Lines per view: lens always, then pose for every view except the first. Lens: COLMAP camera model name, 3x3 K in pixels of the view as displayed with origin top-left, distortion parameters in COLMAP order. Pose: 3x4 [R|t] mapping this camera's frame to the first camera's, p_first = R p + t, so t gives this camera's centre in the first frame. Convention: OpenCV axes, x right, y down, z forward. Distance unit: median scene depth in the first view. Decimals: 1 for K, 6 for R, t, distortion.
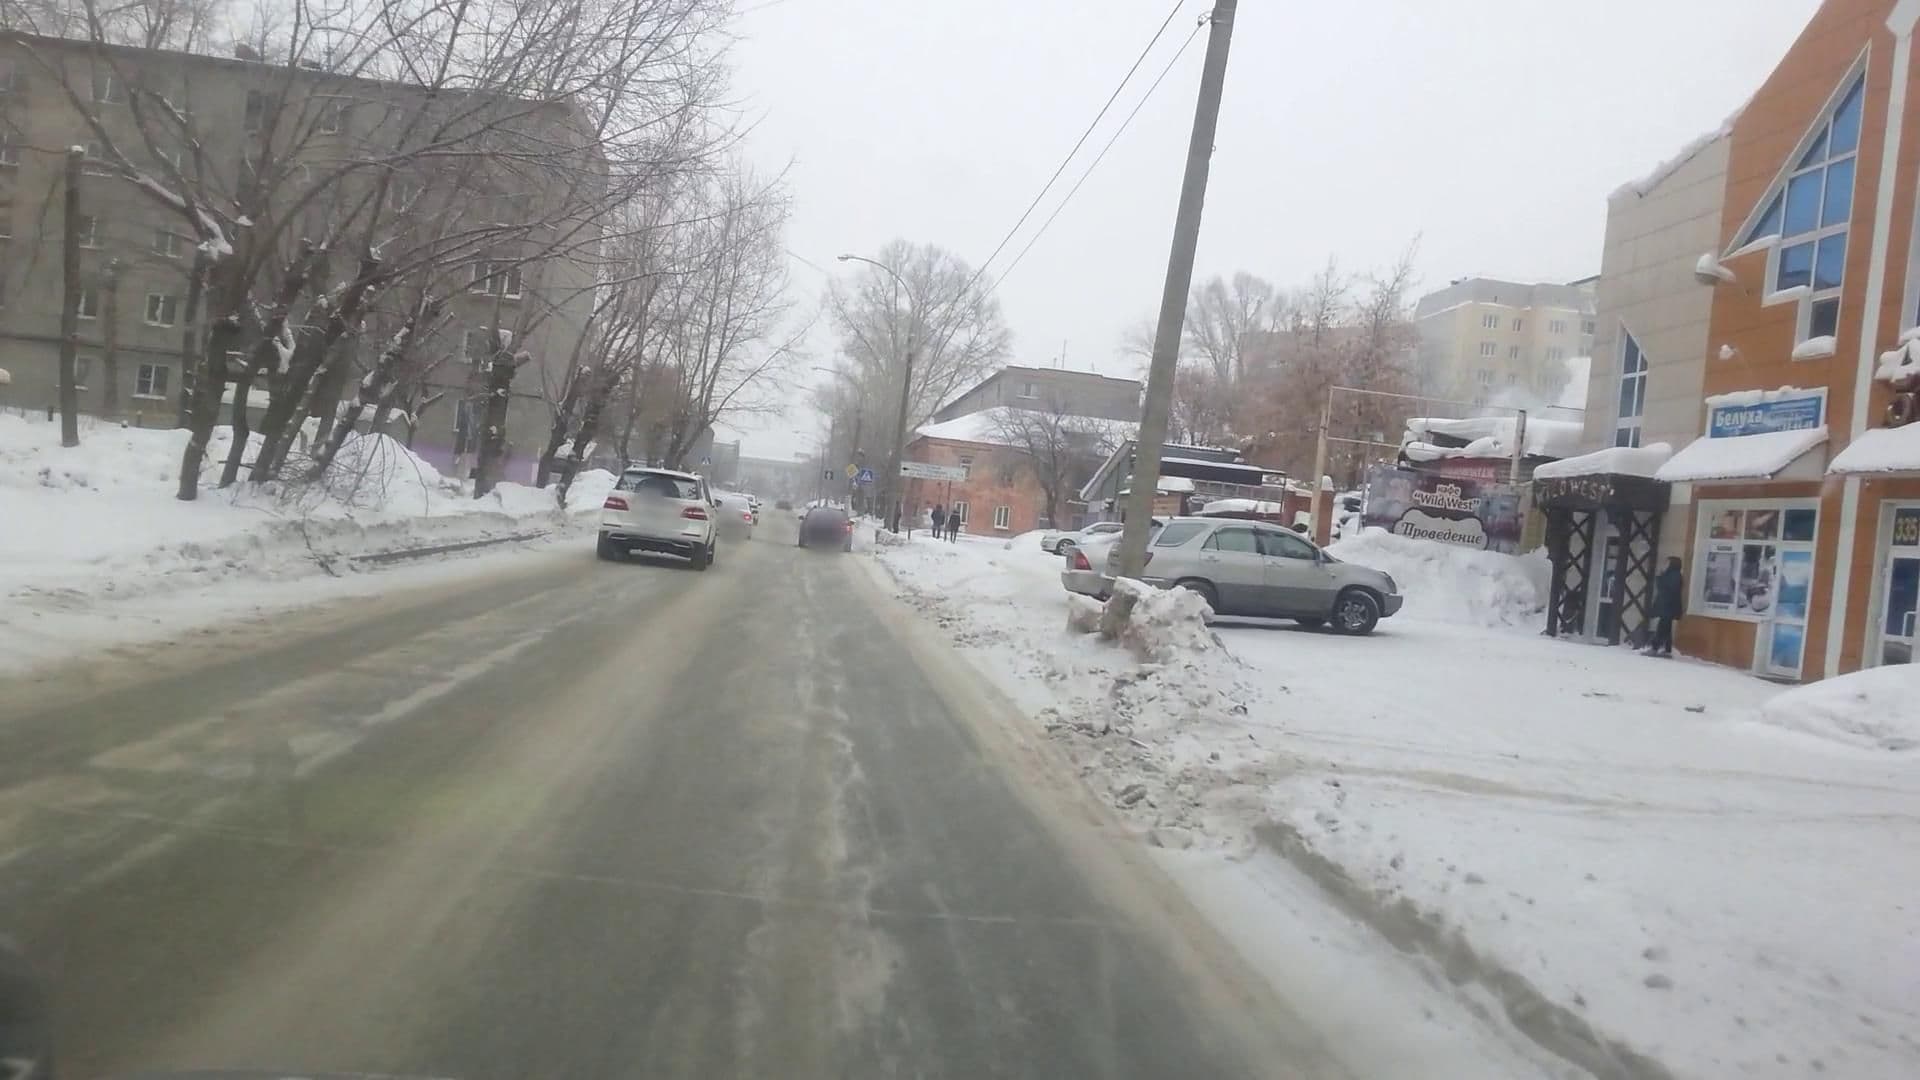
lens RADIAL K [[922.0, 0, 960.0], [0, 922.0, 540.0], [0, 0, 1]] dist [-0.003268, 0.000028]
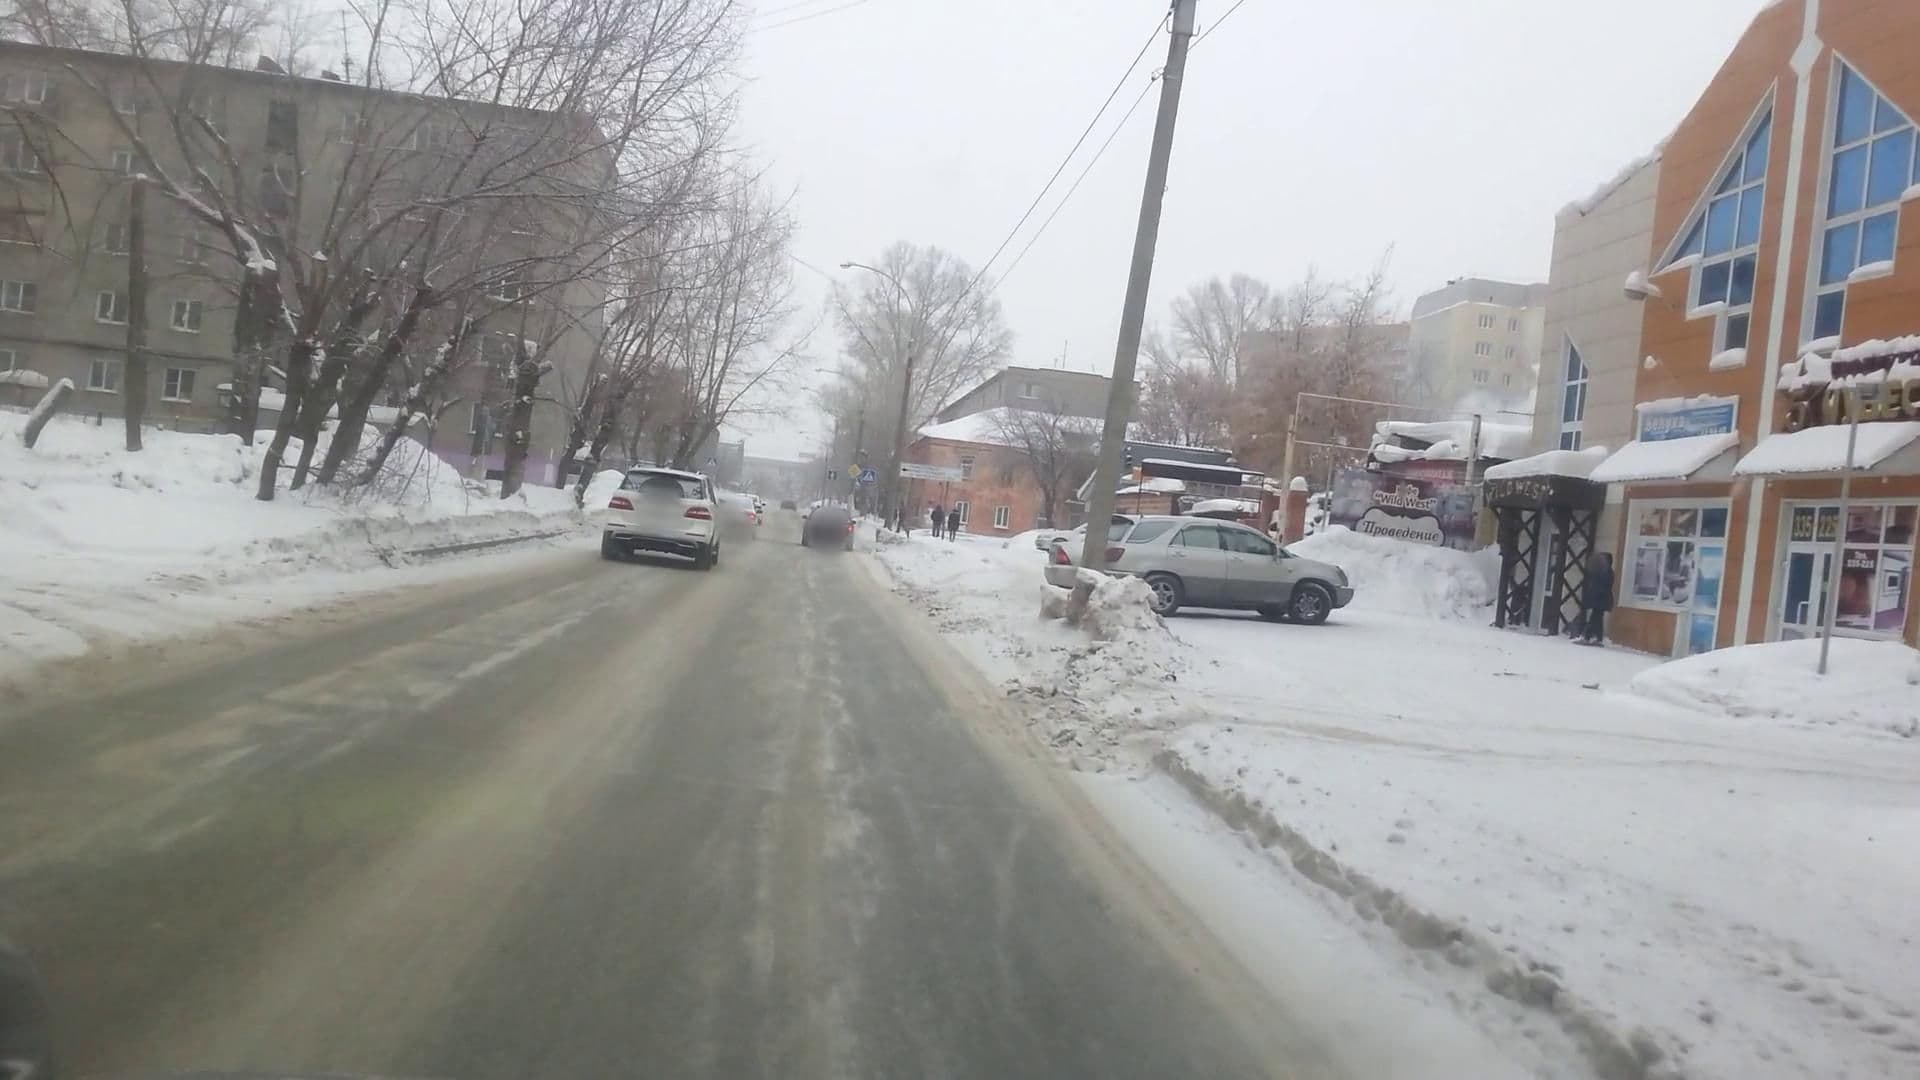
lens RADIAL K [[1493.2, 0, 960.0], [0, 1493.2, 540.0], [0, 0, 1]] dist [0.009263, 0.000139]
pose [[0.997458, 0.001343, -0.071245, 0.142184], [-0.002457, 0.999876, -0.015540, 0.031707], [0.071215, 0.015675, 0.997338, -0.771383]]
